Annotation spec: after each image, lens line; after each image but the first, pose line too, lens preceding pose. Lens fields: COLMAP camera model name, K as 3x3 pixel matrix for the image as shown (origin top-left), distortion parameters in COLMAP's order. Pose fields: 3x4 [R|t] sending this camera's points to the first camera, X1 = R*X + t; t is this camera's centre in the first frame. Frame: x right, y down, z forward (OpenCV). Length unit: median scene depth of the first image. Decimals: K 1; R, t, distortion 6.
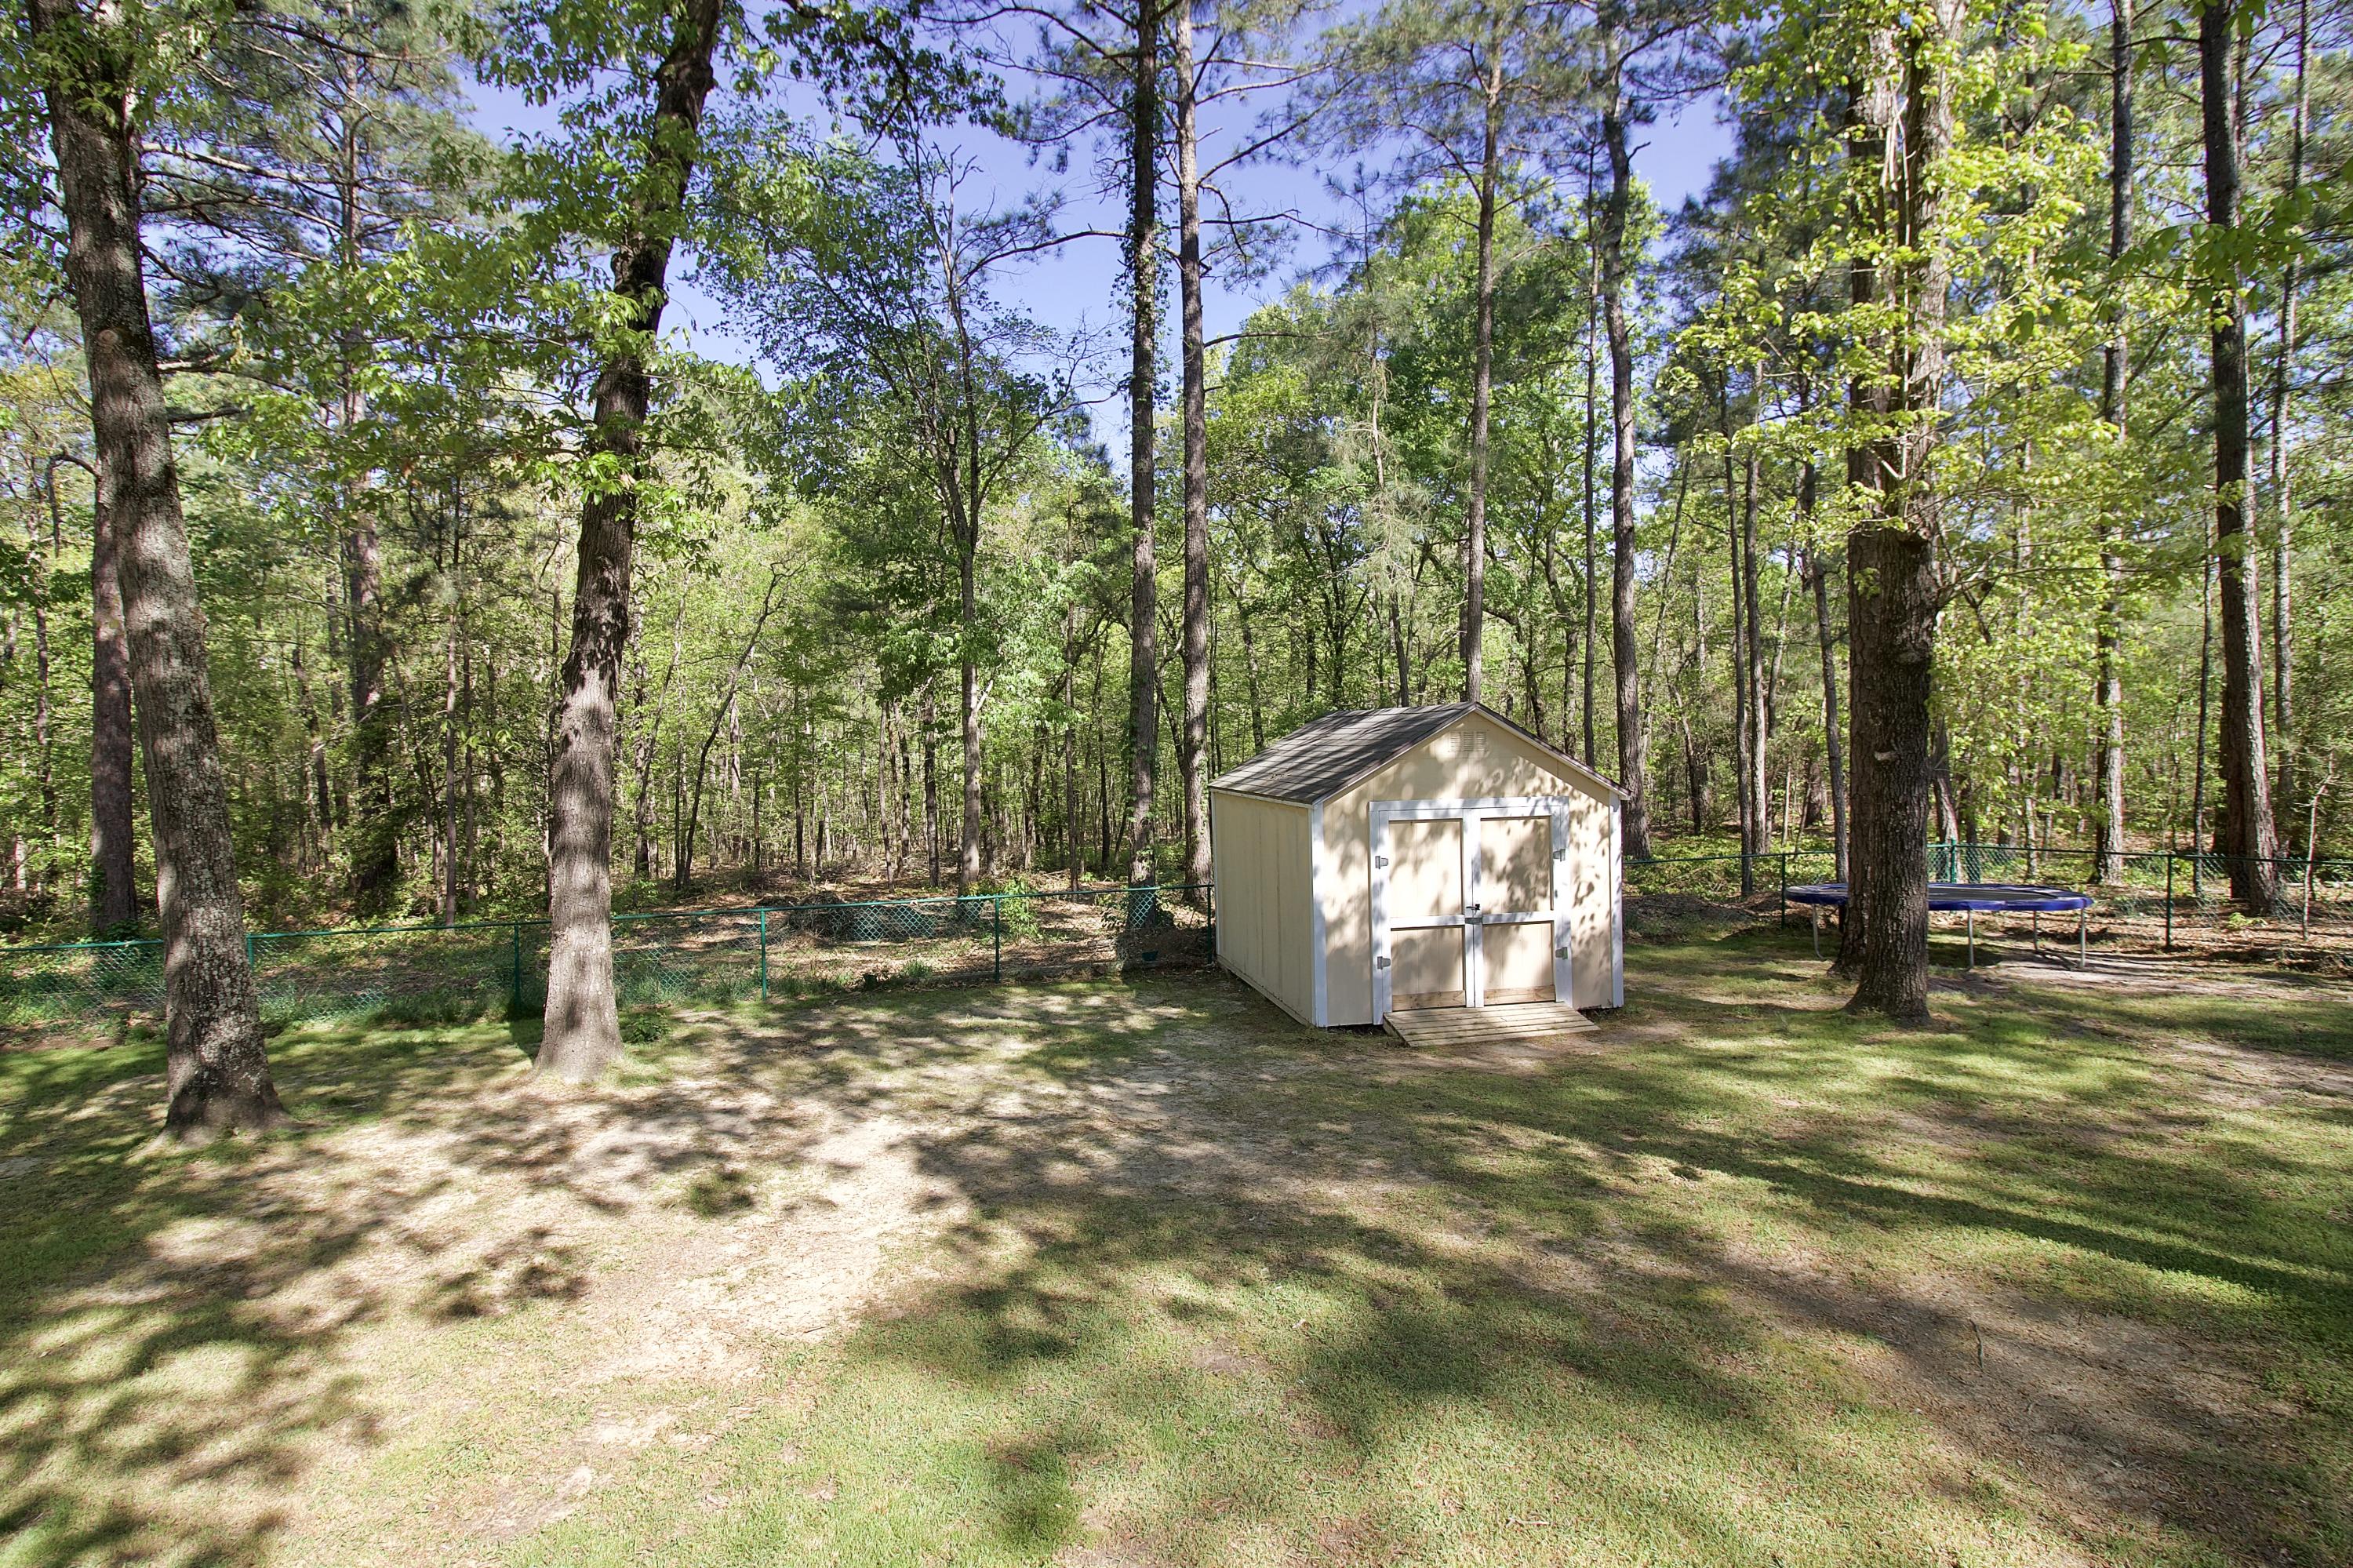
lens RADIAL K [[1130.0, 0, 1171.3], [0, 1130.0, 746.6], [0, 0, 1]] dist [-0.000478, -0.012881]
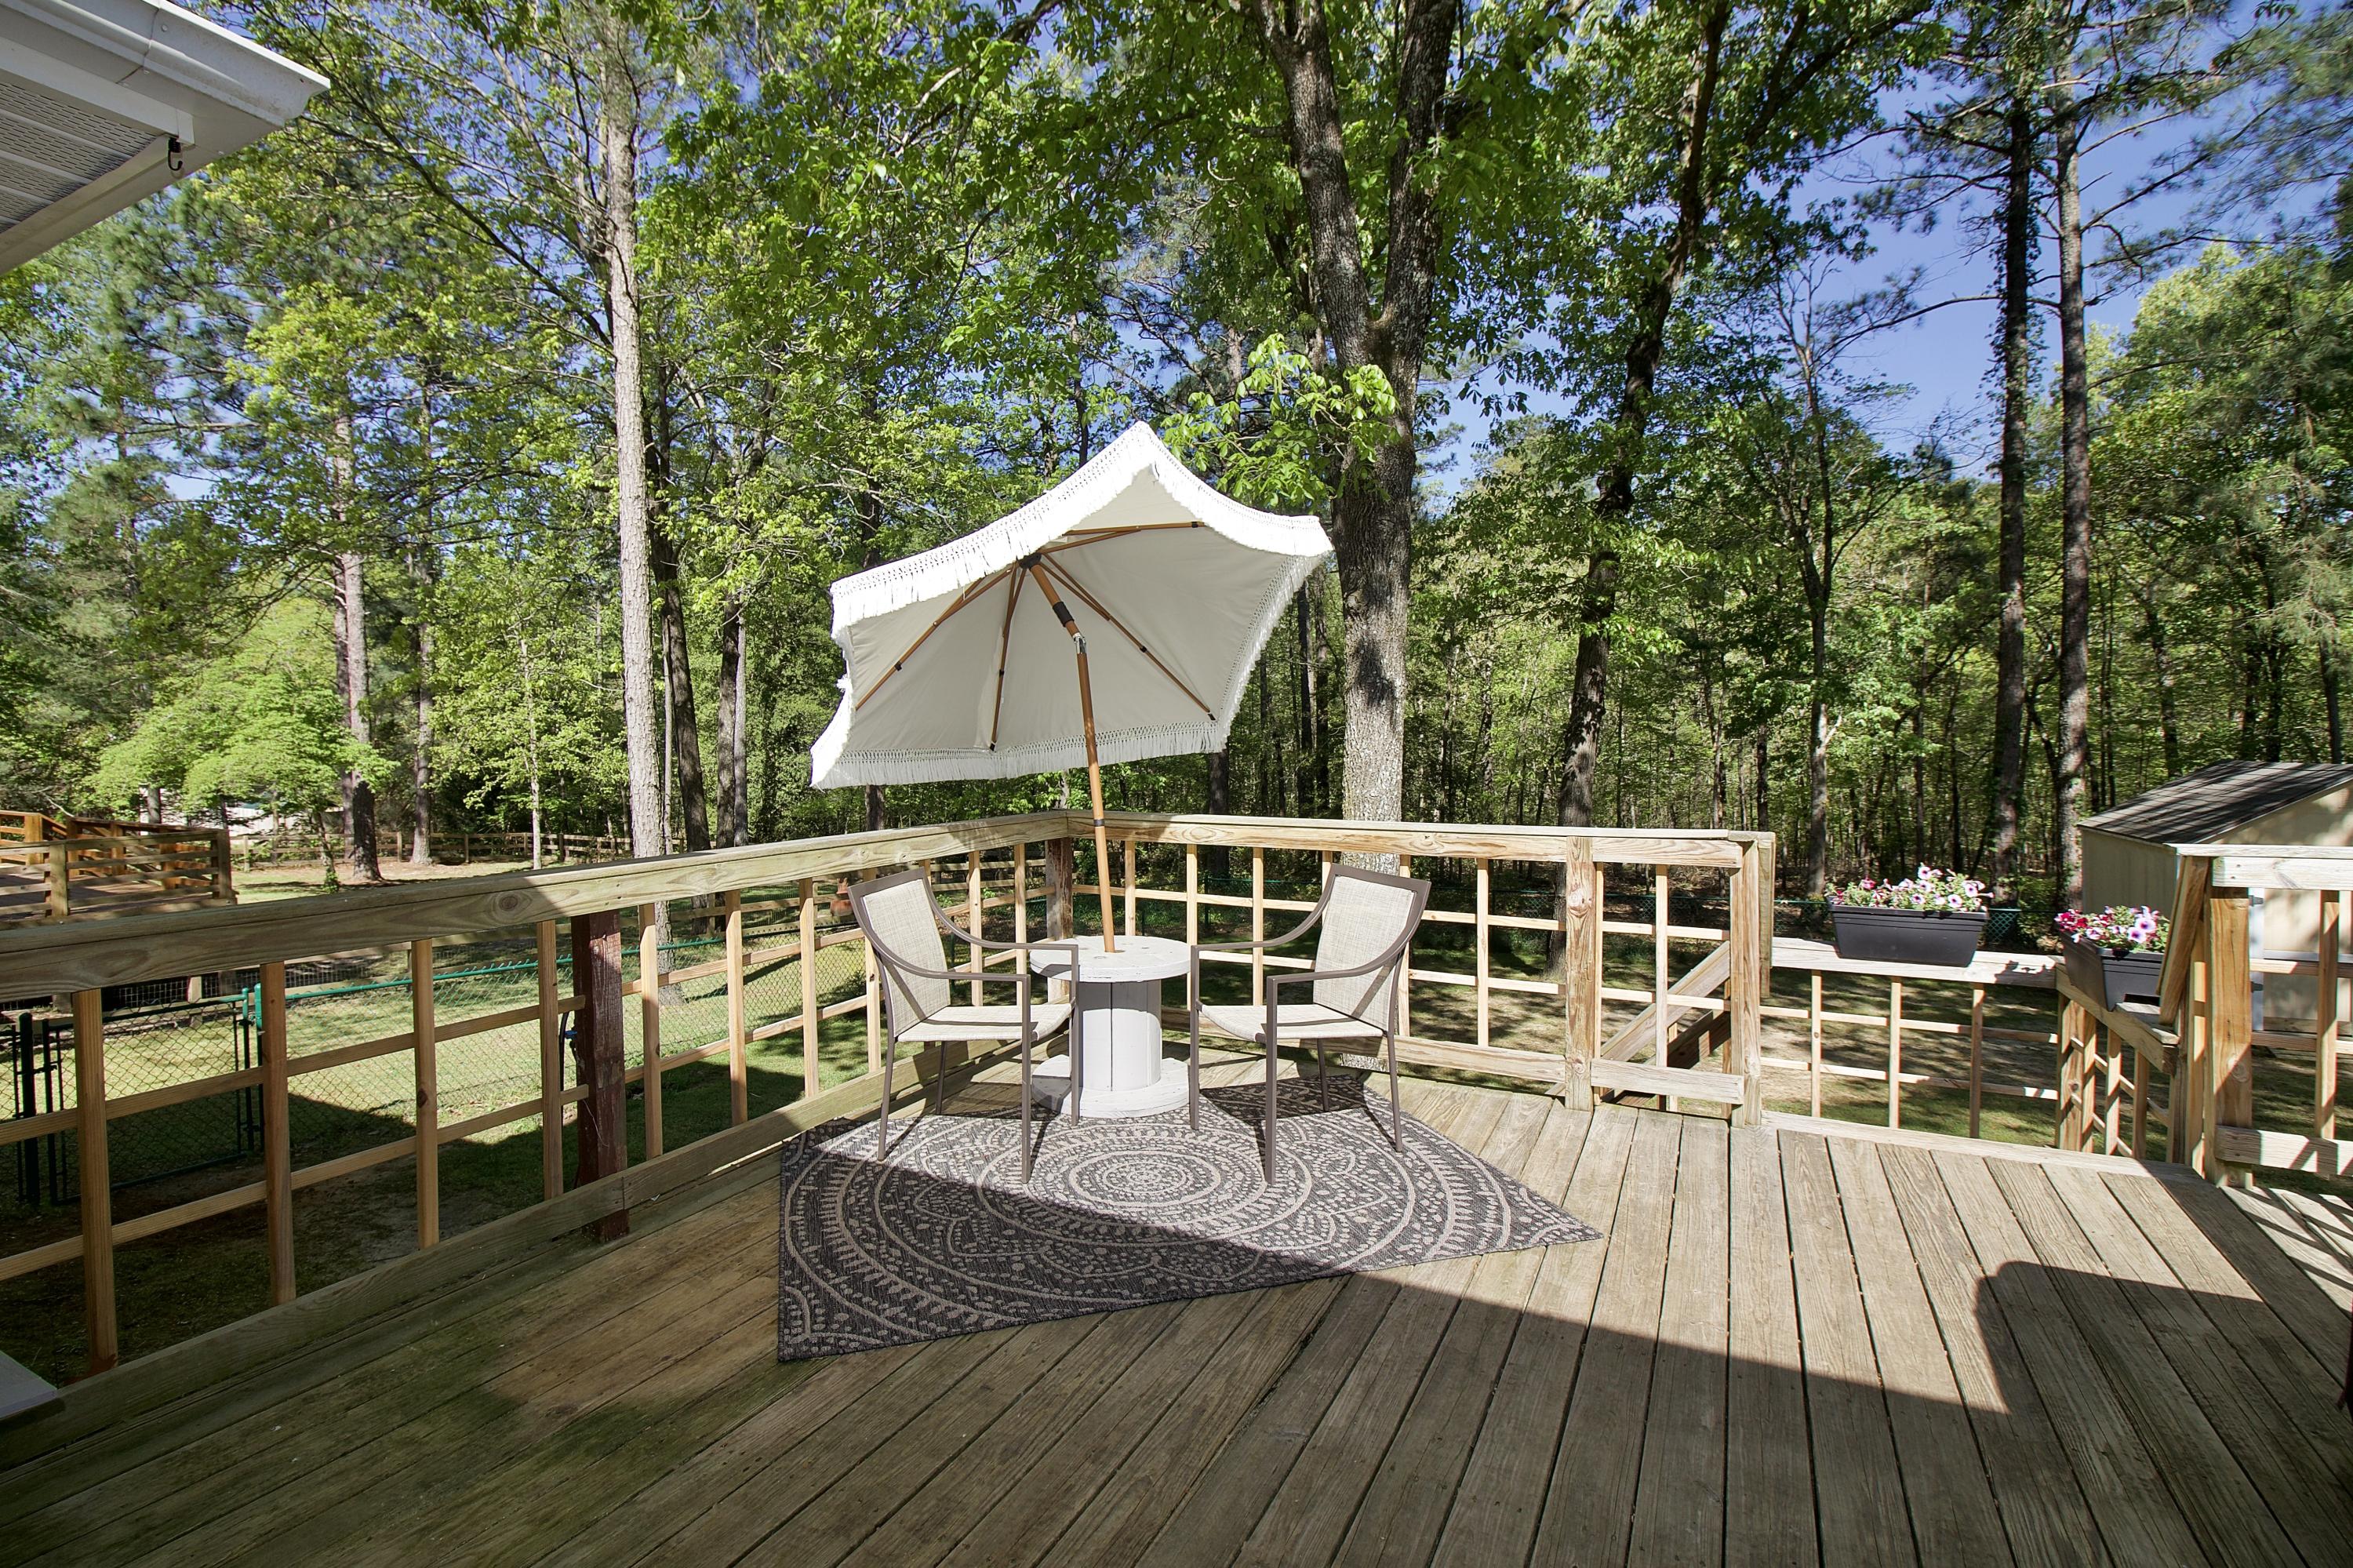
lens RADIAL K [[1145.3, 0, 1116.5], [0, 1145.3, 785.7], [0, 0, 1]] dist [-0.000149, -0.015428]
pose [[0.774966, 0.024272, -0.631536, 0.003871], [0.000165, 0.999254, 0.038607, -0.032965], [0.632002, -0.030024, 0.774385, -0.352121]]
